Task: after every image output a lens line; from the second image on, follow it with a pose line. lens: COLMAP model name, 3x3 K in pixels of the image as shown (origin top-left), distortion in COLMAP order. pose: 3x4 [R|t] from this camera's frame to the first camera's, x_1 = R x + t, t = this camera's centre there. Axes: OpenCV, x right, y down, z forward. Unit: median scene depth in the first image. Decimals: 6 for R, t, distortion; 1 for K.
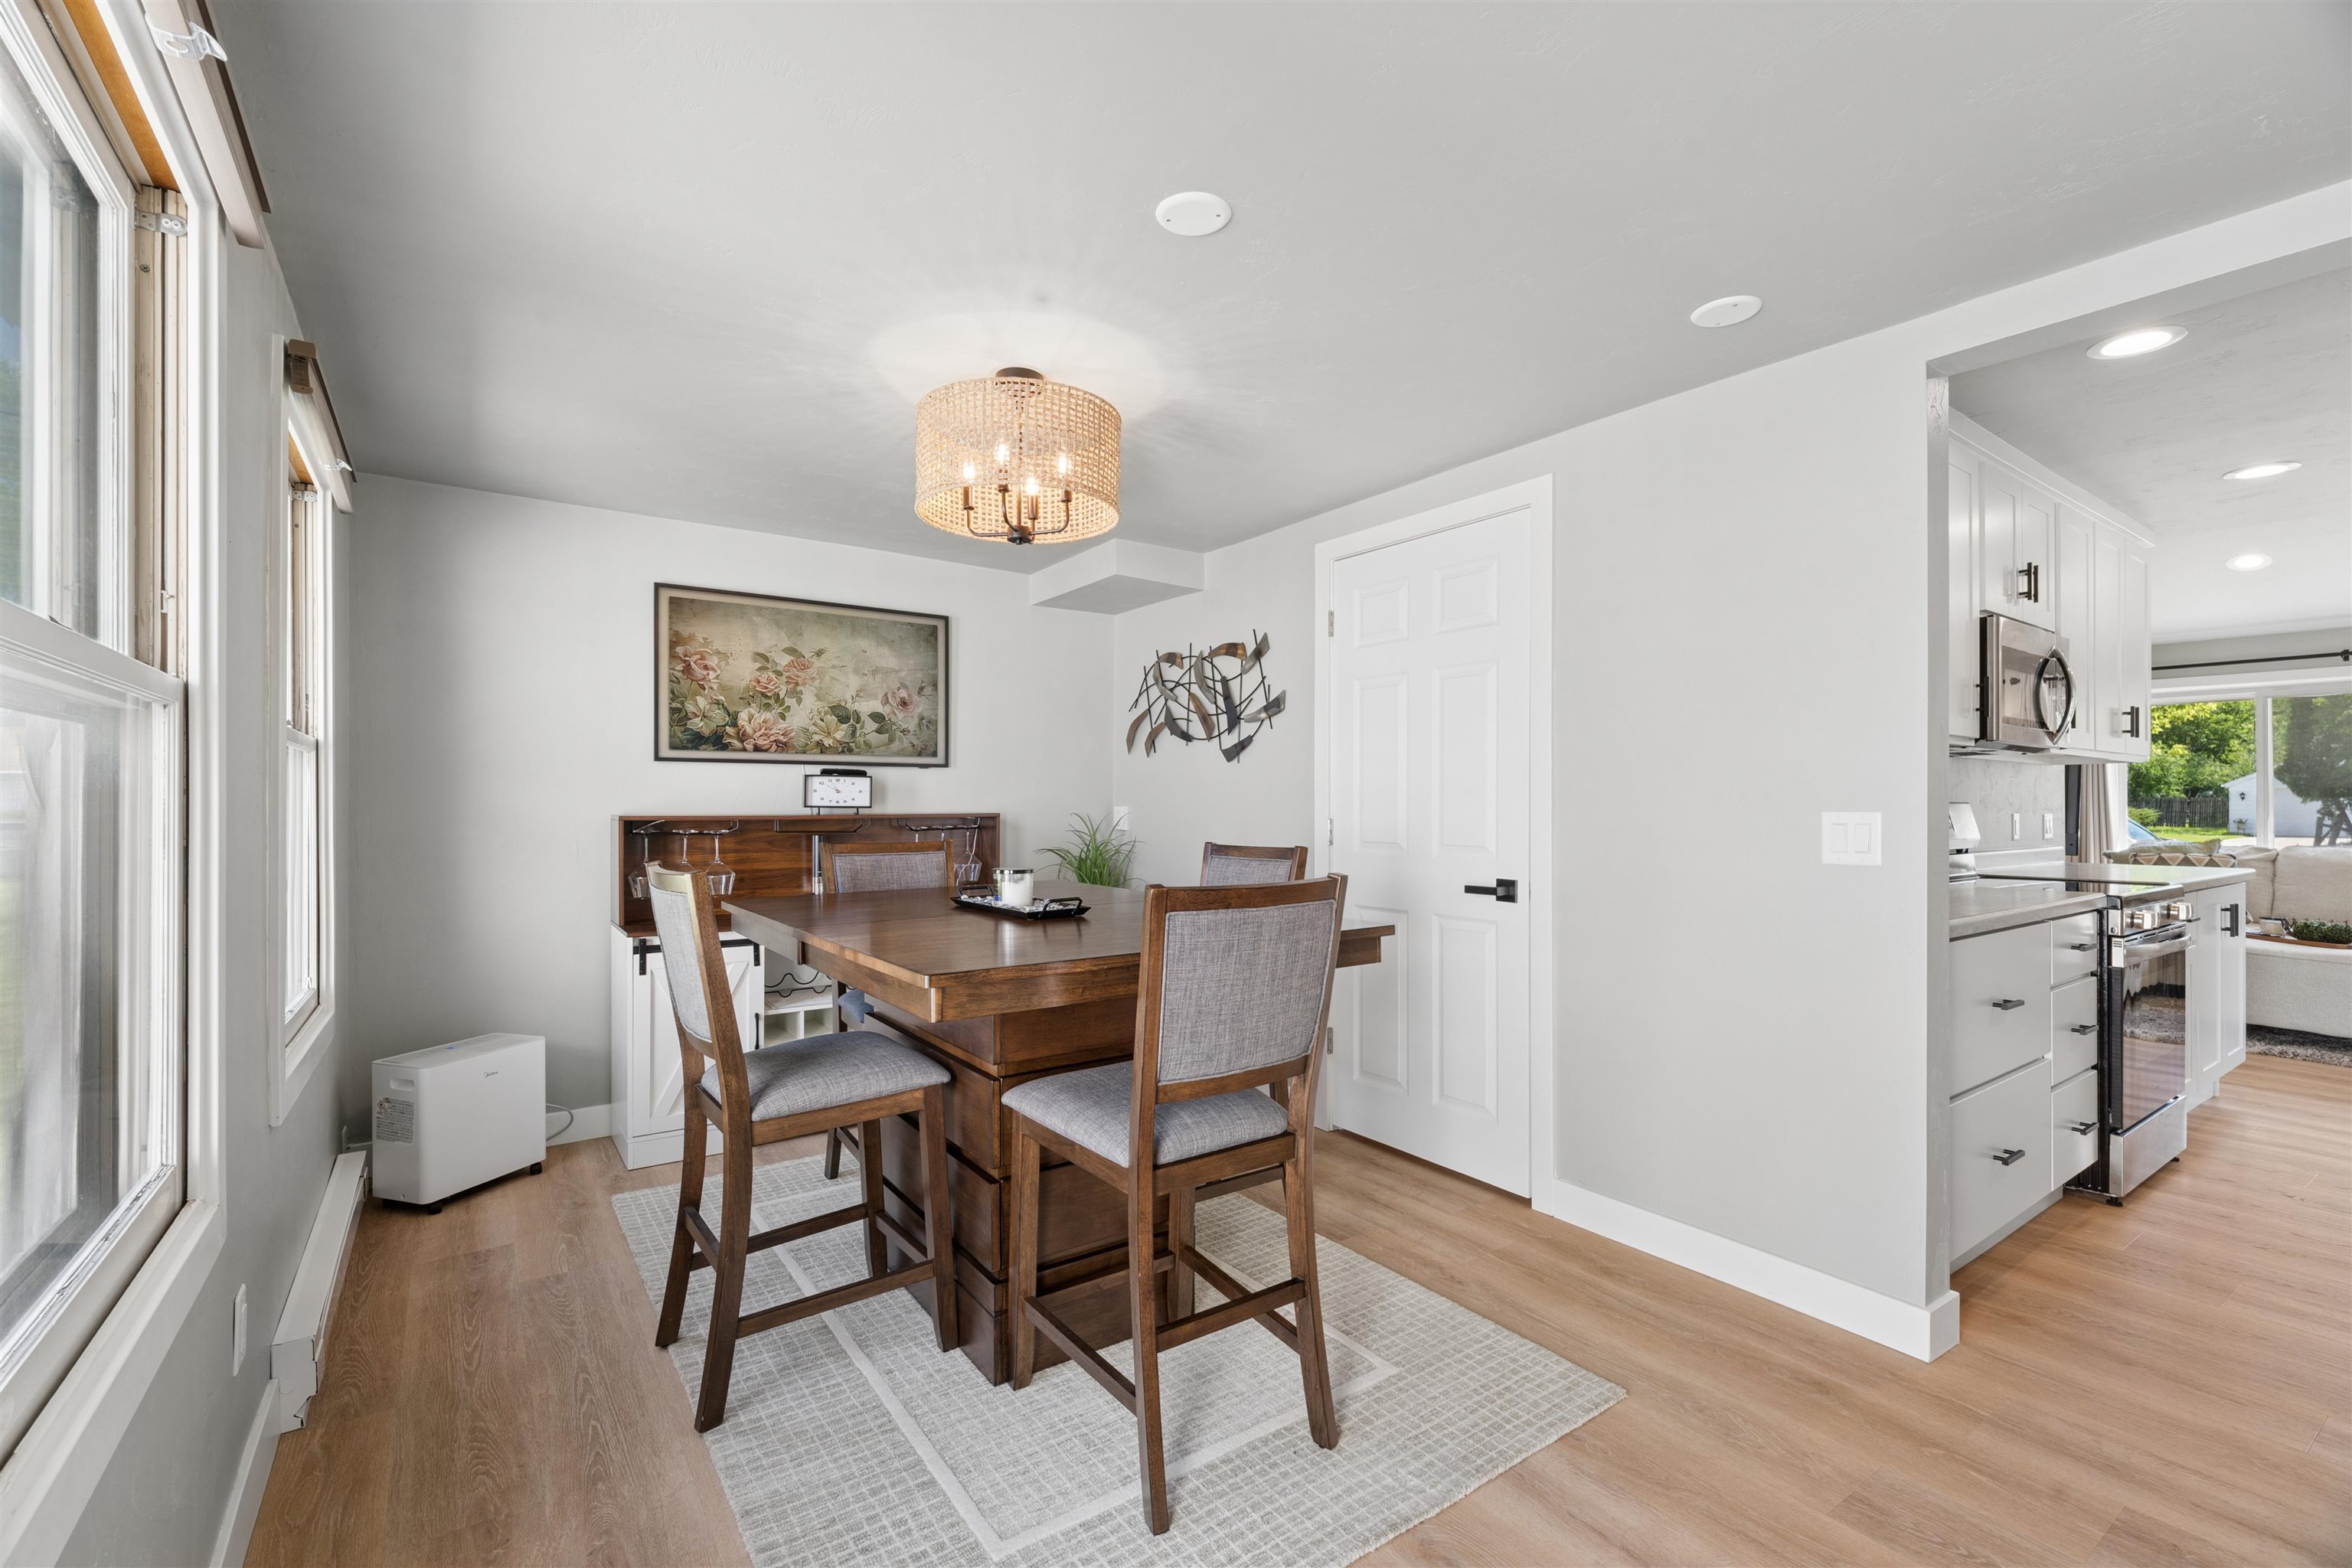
lens RADIAL K [[1012.3, 0, 1187.5], [0, 1012.3, 809.1], [0, 0, 1]] dist [0.035750, -0.000043]
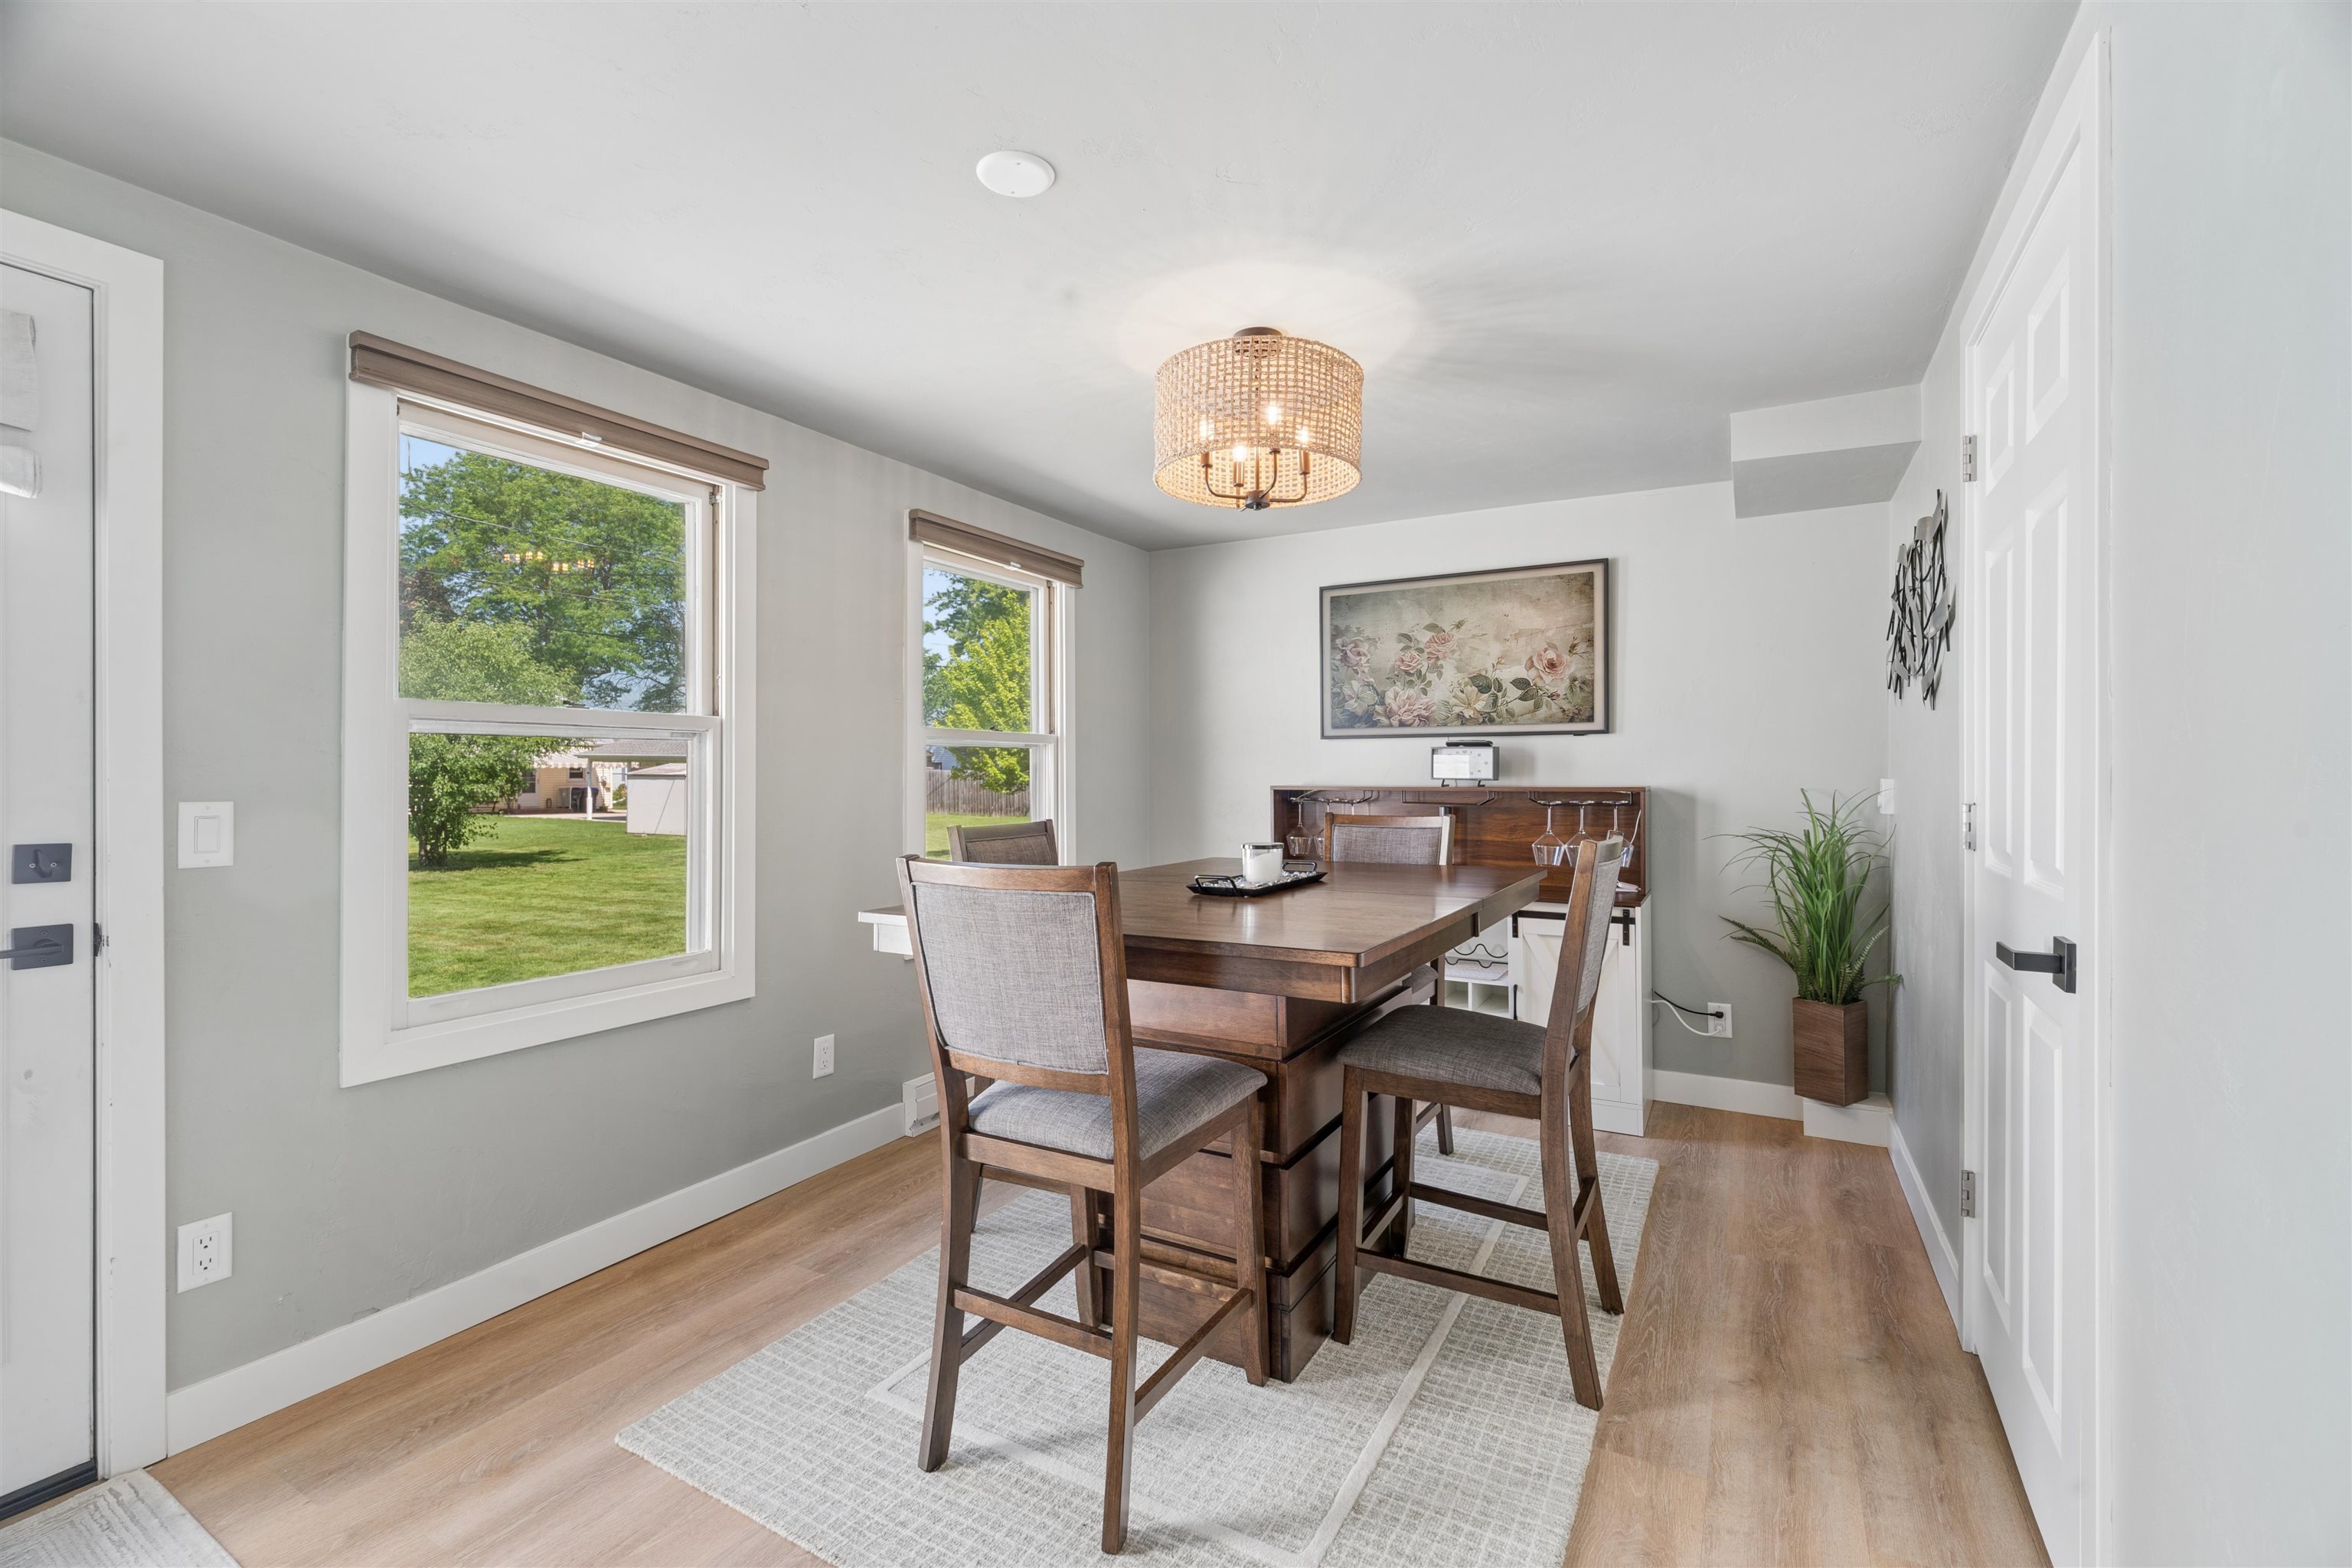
lens RADIAL K [[1025.1, 0, 1173.7], [0, 1025.1, 772.8], [0, 0, 1]] dist [0.001565, 0.000325]
pose [[0.419592, -0.001800, -0.907711, 0.436914], [-0.003231, 0.999989, -0.003477, -0.003793], [0.907707, 0.004392, 0.419582, 0.327405]]
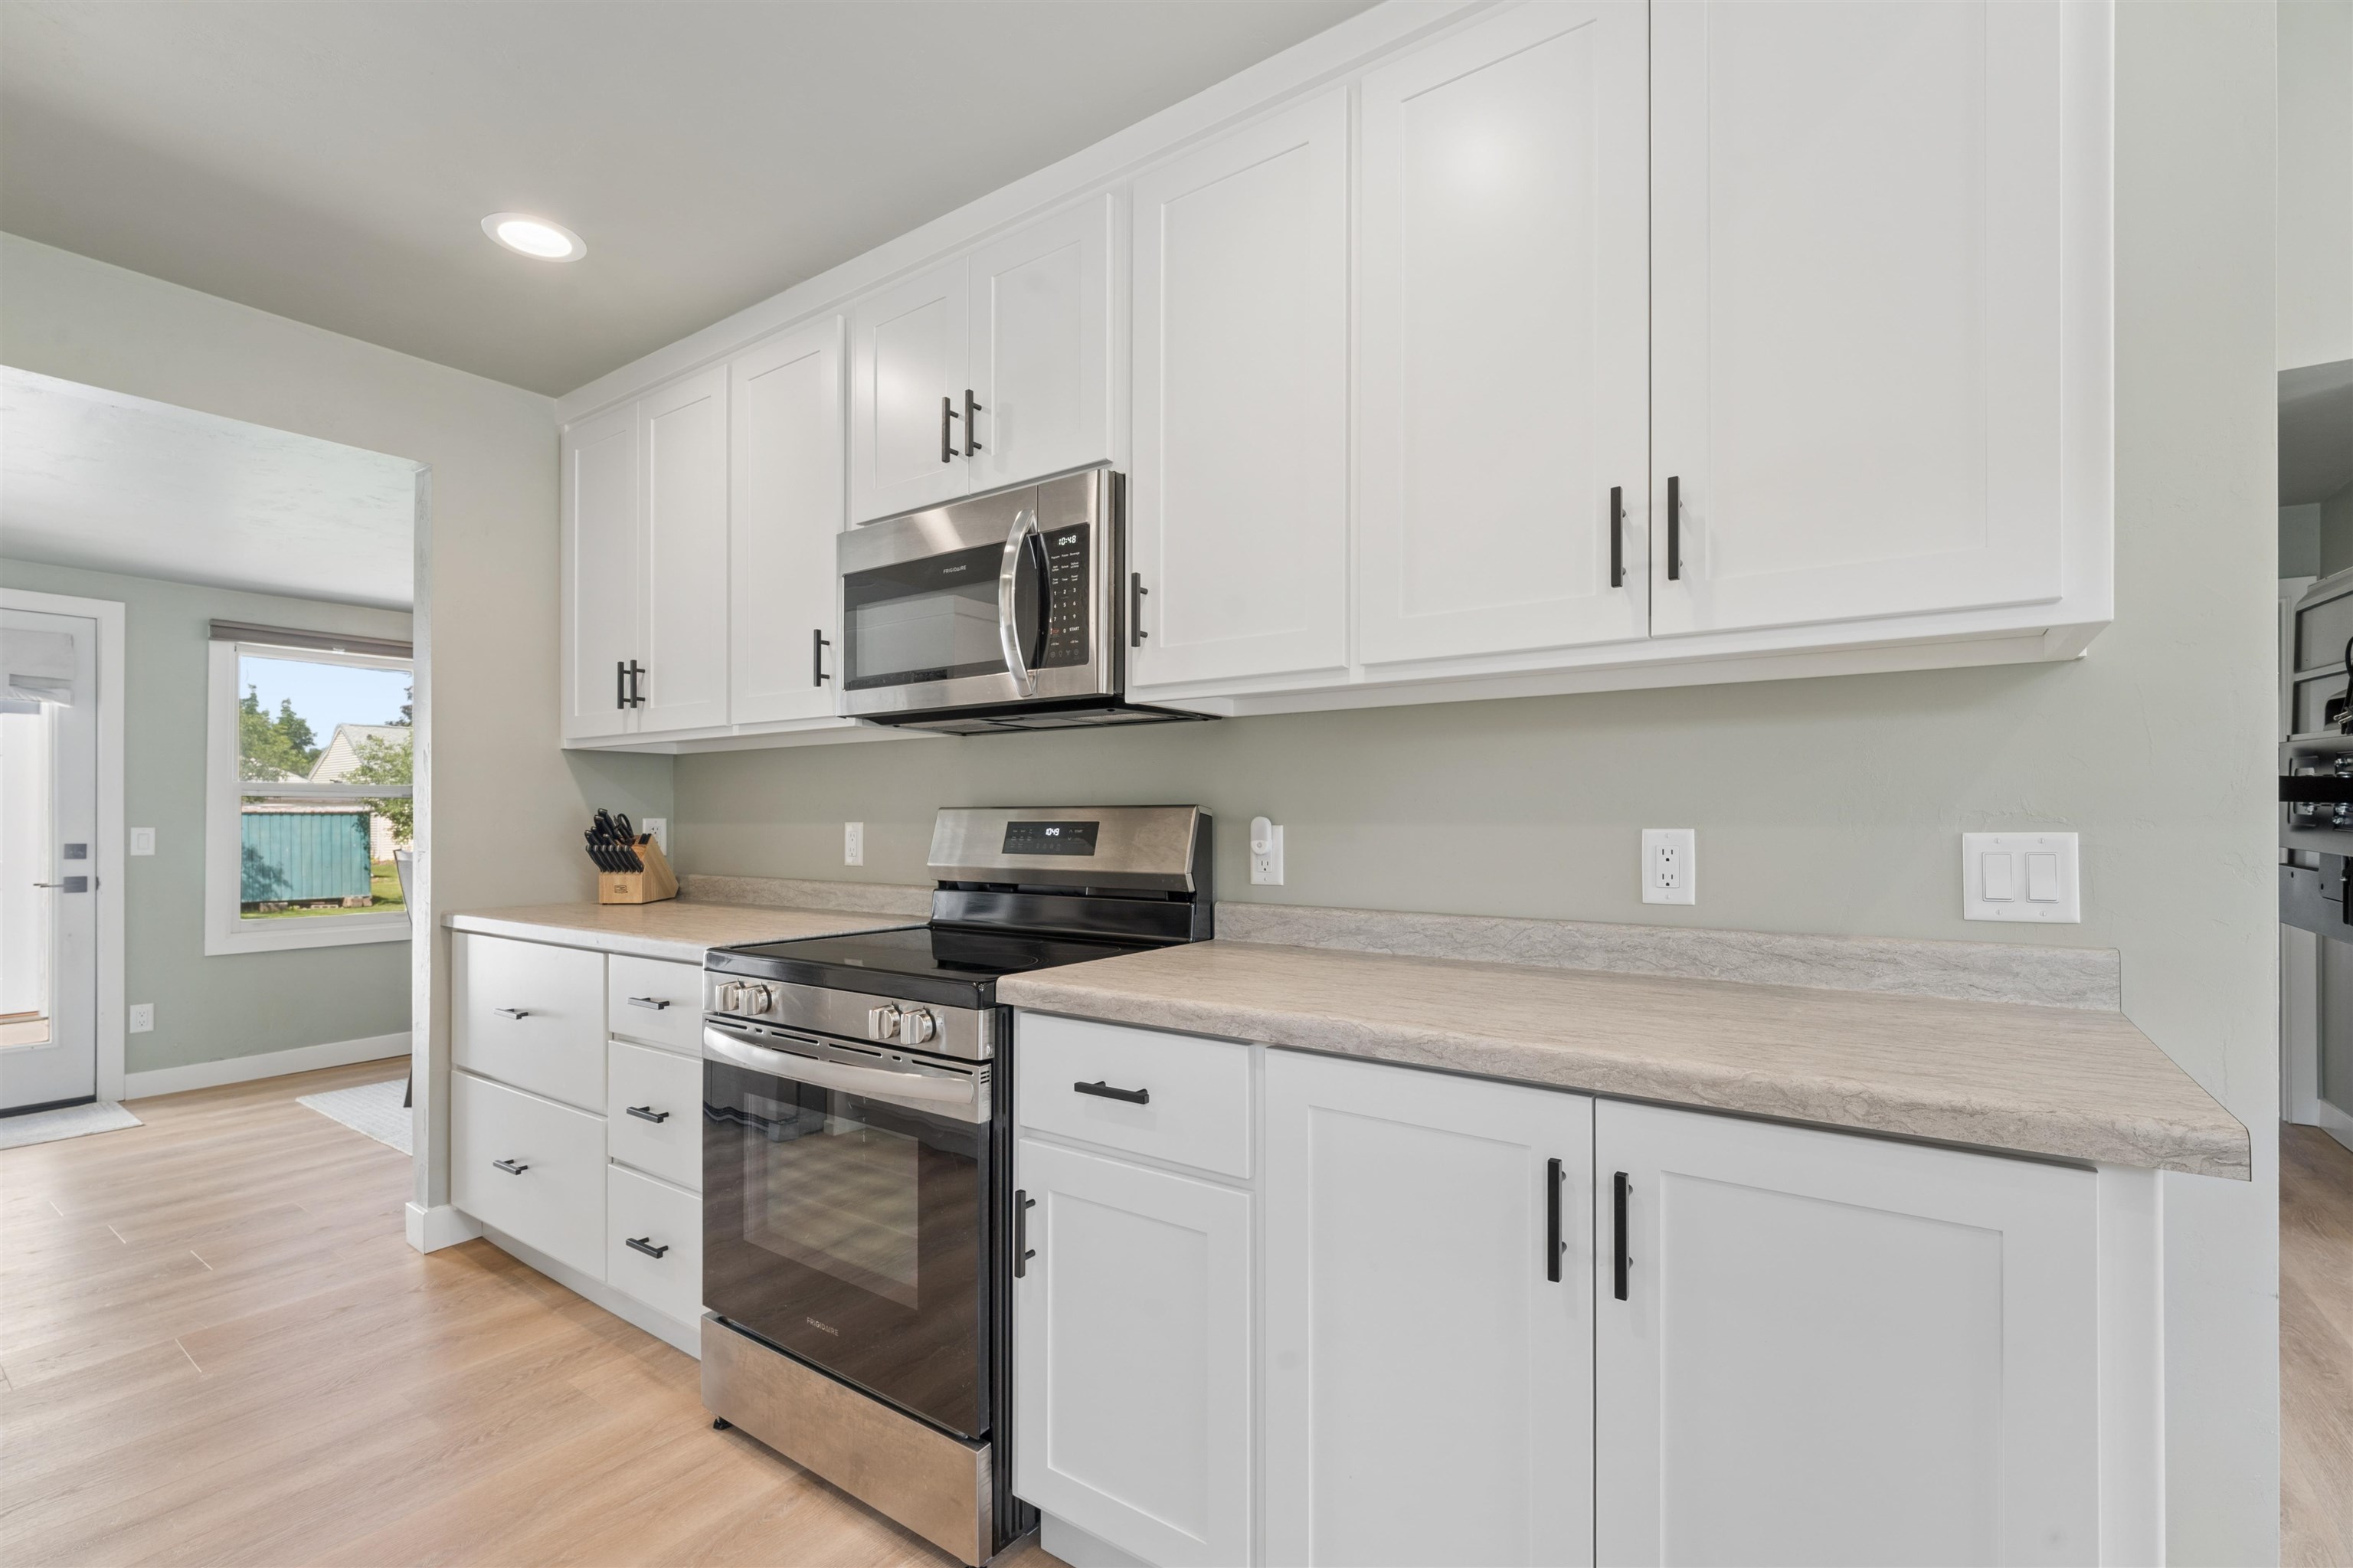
lens RADIAL K [[1036.0, 0, 1181.5], [0, 1036.0, 811.3], [0, 0, 1]] dist [0.014317, -0.008276]
pose [[0.312403, -0.006516, -0.949927, 0.811920], [-0.003895, 0.999959, -0.008141, -0.003512], [0.949942, 0.006243, 0.312365, 0.563935]]
